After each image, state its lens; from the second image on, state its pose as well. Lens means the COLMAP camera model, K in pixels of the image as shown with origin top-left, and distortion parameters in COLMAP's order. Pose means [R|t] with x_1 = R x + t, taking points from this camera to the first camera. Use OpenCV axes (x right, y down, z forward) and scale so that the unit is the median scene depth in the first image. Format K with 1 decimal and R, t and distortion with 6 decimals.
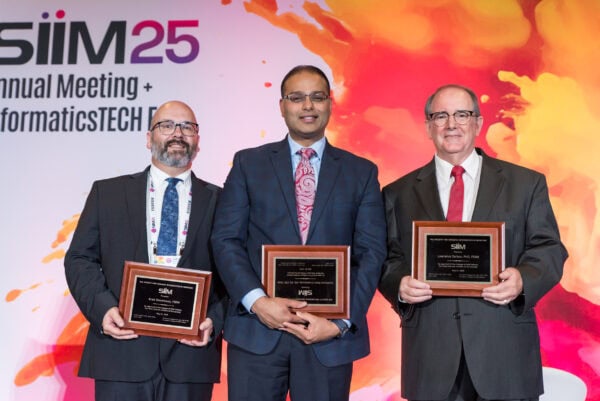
lens RADIAL K [[852.6, 0, 312.1], [0, 852.6, 179.6], [0, 0, 1]] dist [-0.073623, 0.000000]
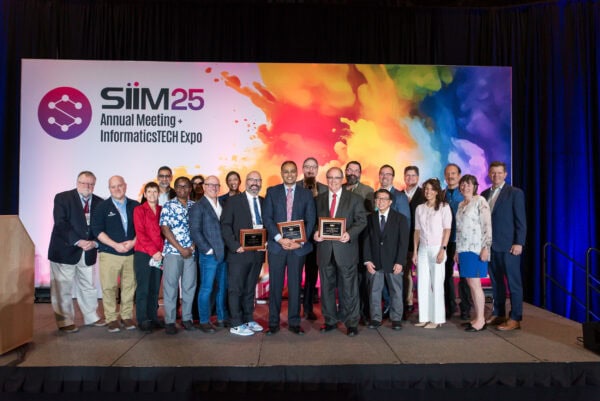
lens RADIAL K [[536.8, 0, 298.6], [0, 536.8, 201.7], [0, 0, 1]] dist [-0.105495, -0.003060]
pose [[0.986070, 0.004611, 0.166264, -0.121443], [-0.028783, 0.989265, 0.143270, -0.109251], [-0.163819, -0.146060, 0.975618, -0.382941]]
